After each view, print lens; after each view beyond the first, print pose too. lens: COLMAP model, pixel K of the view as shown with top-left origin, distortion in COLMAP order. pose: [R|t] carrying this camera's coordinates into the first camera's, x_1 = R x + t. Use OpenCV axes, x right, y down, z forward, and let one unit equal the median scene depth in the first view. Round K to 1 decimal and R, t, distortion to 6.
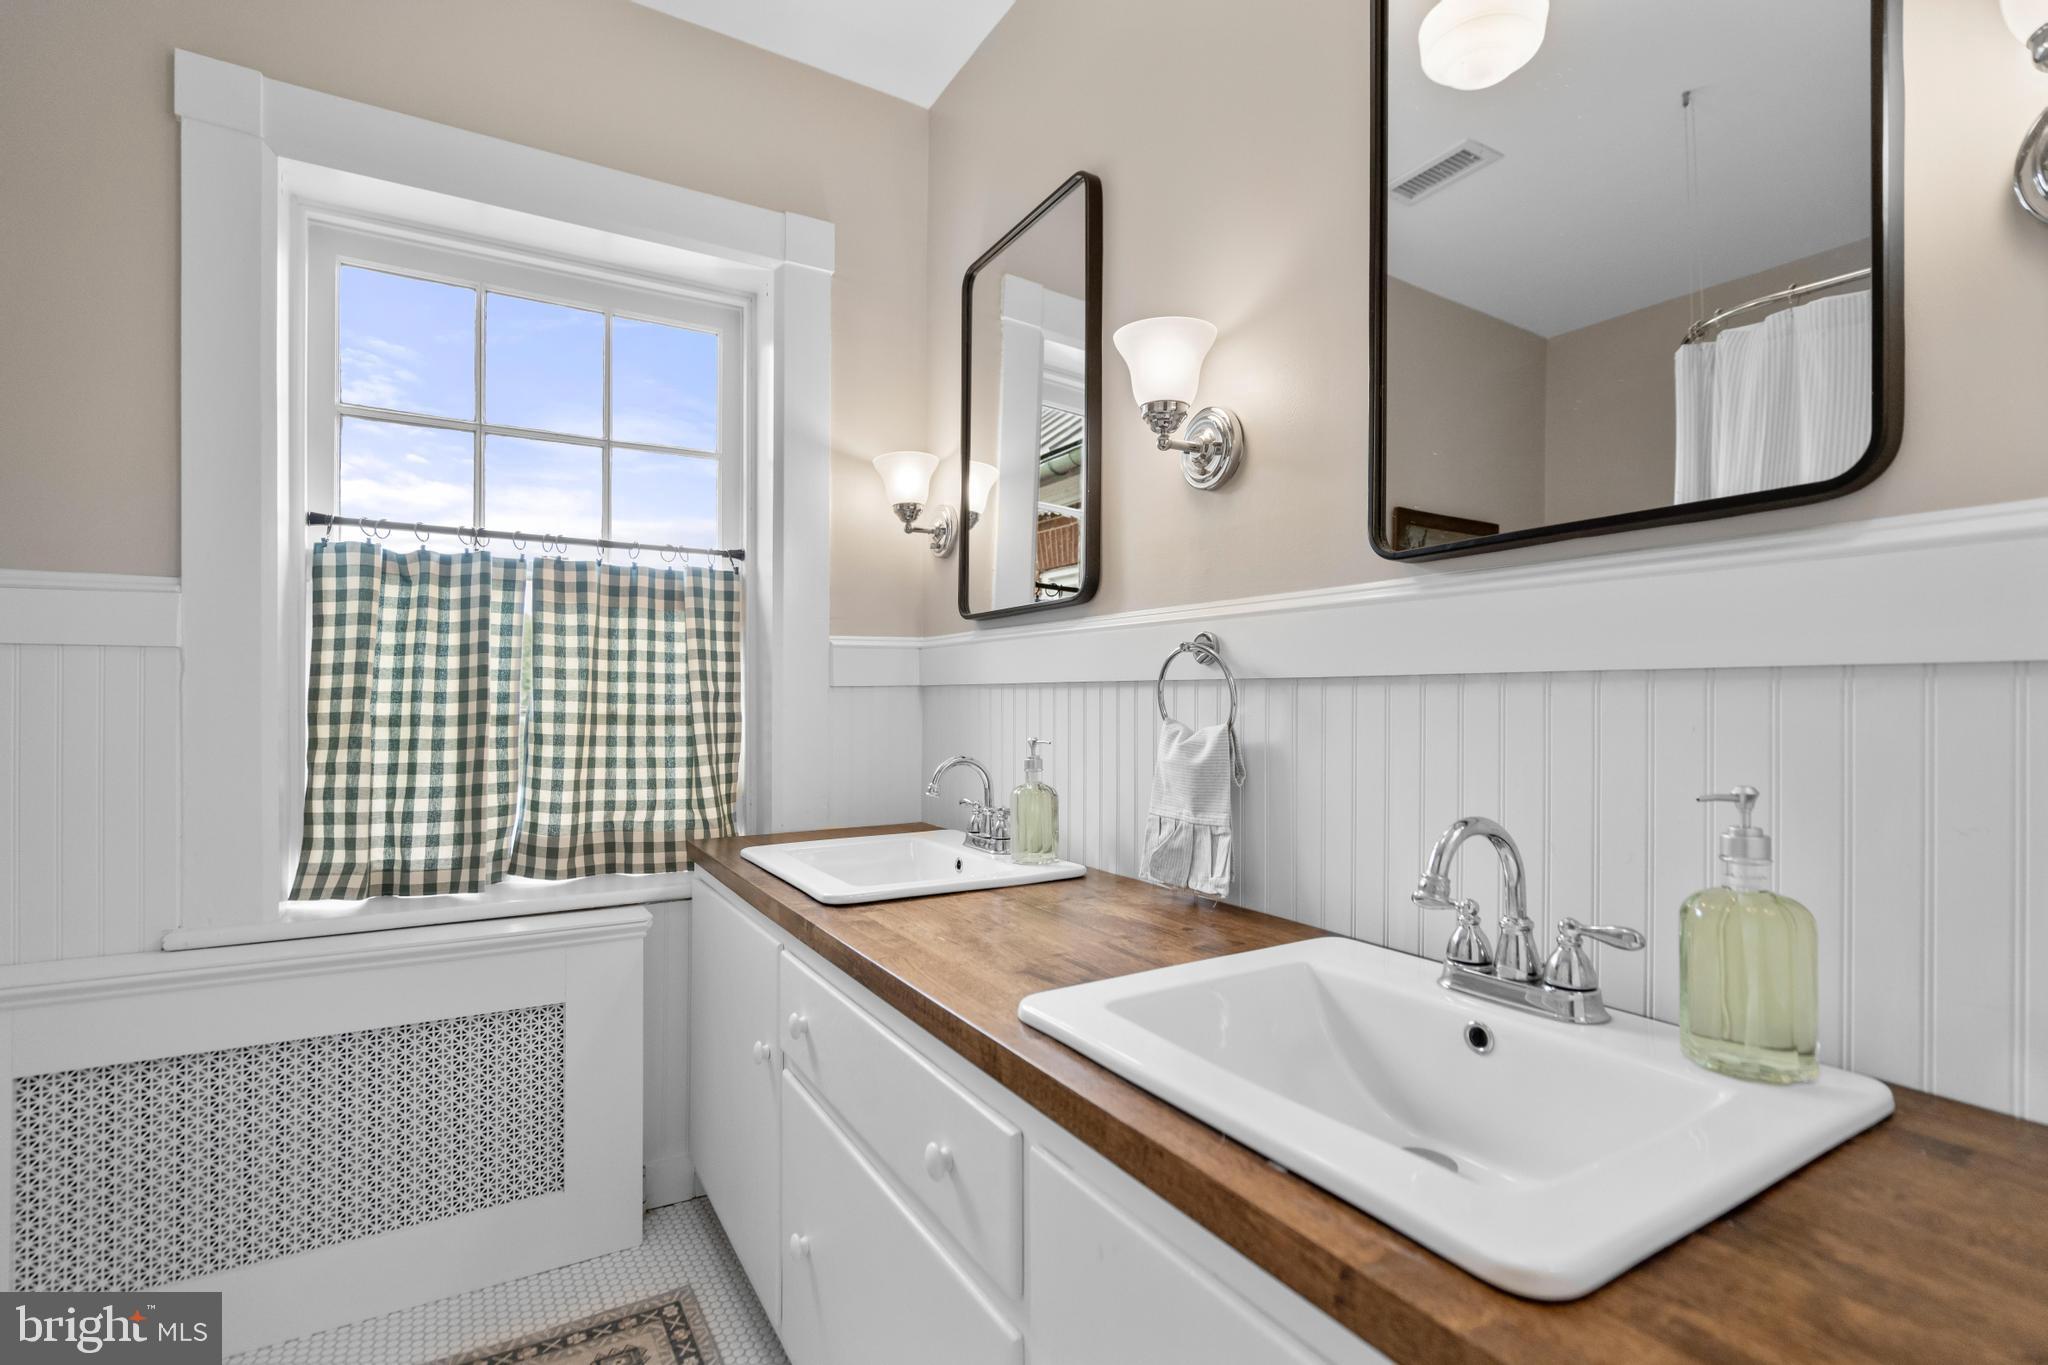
lens RADIAL K [[941.2, 0, 1023.2], [0, 941.2, 686.9], [0, 0, 1]] dist [0.004308, 0.000218]
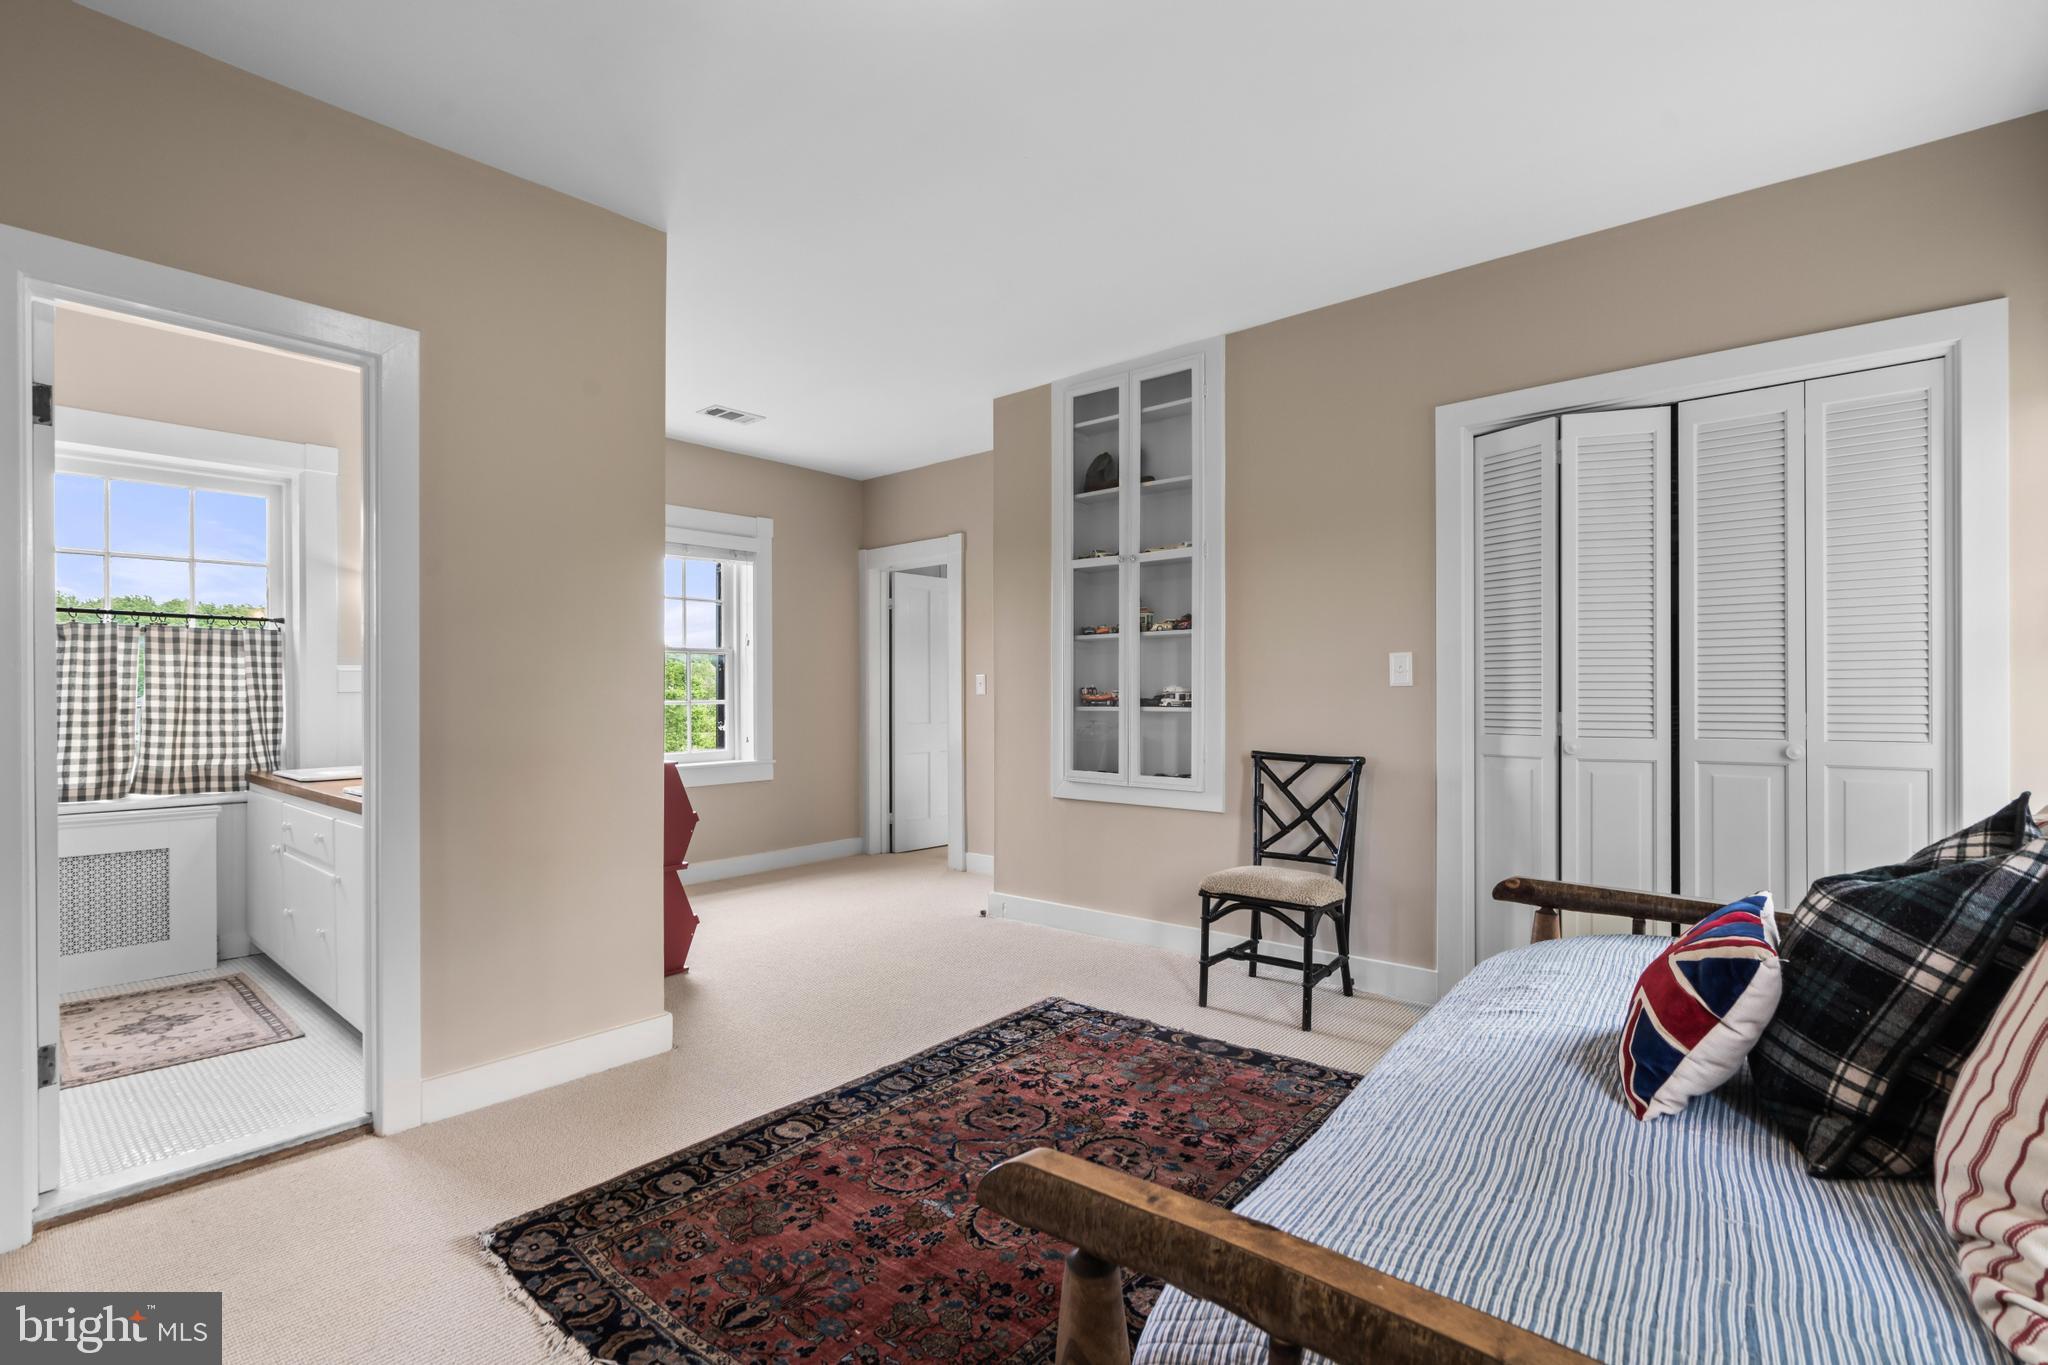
lens RADIAL K [[941.2, 0, 1031.0], [0, 941.2, 689.6], [0, 0, 1]] dist [0.004308, 0.000218]
pose [[0.952704, -0.005541, 0.303848, 0.569094], [0.004053, 0.999977, 0.005525, -0.010974], [-0.303872, -0.004032, 0.952704, -1.282847]]
